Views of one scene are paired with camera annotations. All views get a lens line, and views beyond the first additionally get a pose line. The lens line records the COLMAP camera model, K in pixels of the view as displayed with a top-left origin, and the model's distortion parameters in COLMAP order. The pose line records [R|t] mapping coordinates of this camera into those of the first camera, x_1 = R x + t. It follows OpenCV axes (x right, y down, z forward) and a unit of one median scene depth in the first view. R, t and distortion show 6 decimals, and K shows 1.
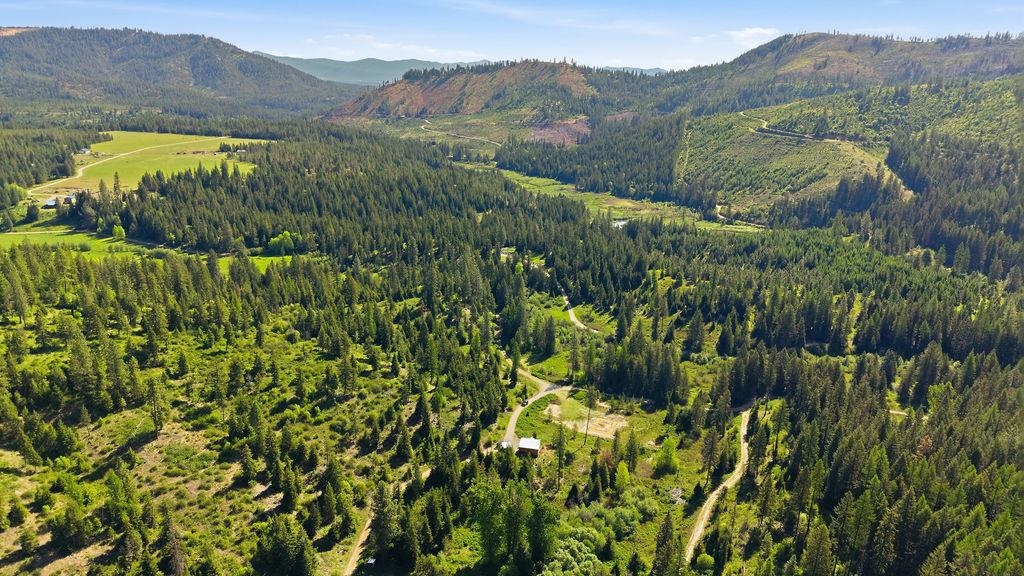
lens RADIAL K [[680.5, 0, 511.5], [0, 680.5, 290.1], [0, 0, 1]] dist [0.001471, -0.006800]
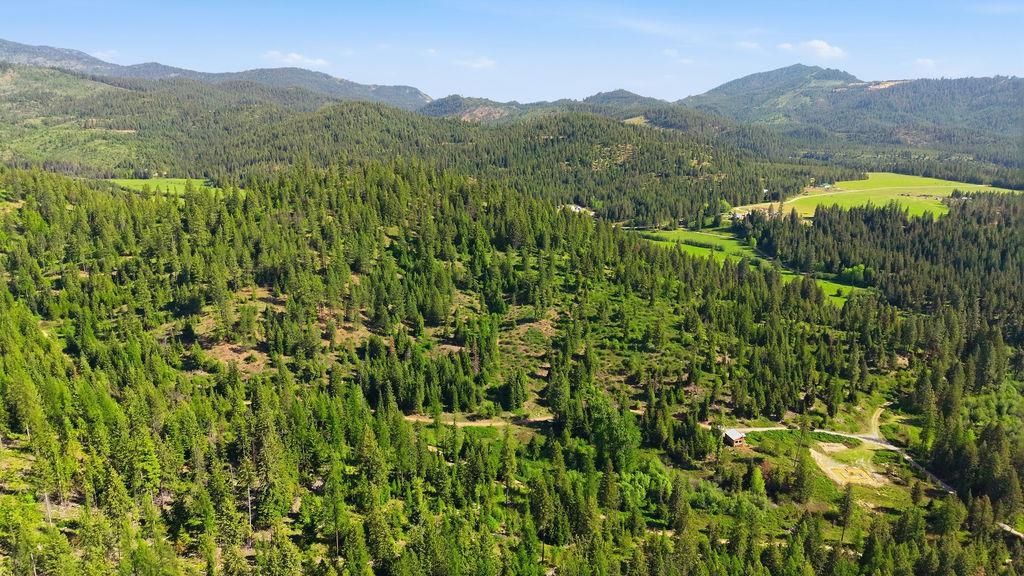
lens RADIAL K [[680.5, 0, 509.7], [0, 680.5, 287.1], [0, 0, 1]] dist [0.001471, -0.006800]
pose [[0.422000, 0.208704, -0.882247, 0.131001], [-0.269845, 0.957951, 0.097539, -0.003013], [0.865506, 0.196908, 0.460573, 0.017074]]
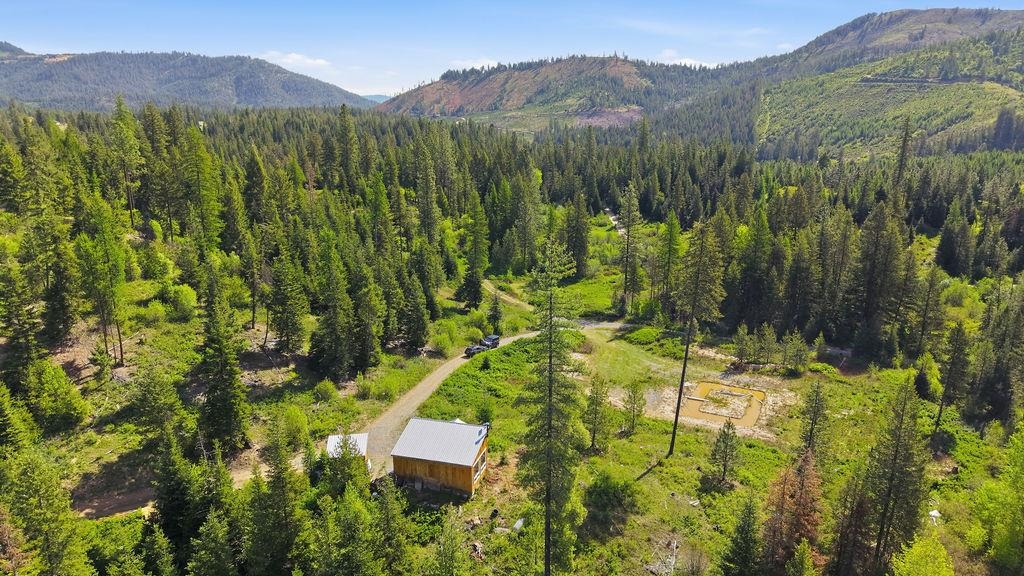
lens RADIAL K [[680.5, 0, 511.4], [0, 680.5, 288.9], [0, 0, 1]] dist [0.001471, -0.006800]
pose [[0.997088, -0.000535, -0.076254, 0.011037], [-0.003315, 0.998726, -0.050359, 0.029570], [0.076184, 0.050466, 0.995816, 0.122324]]
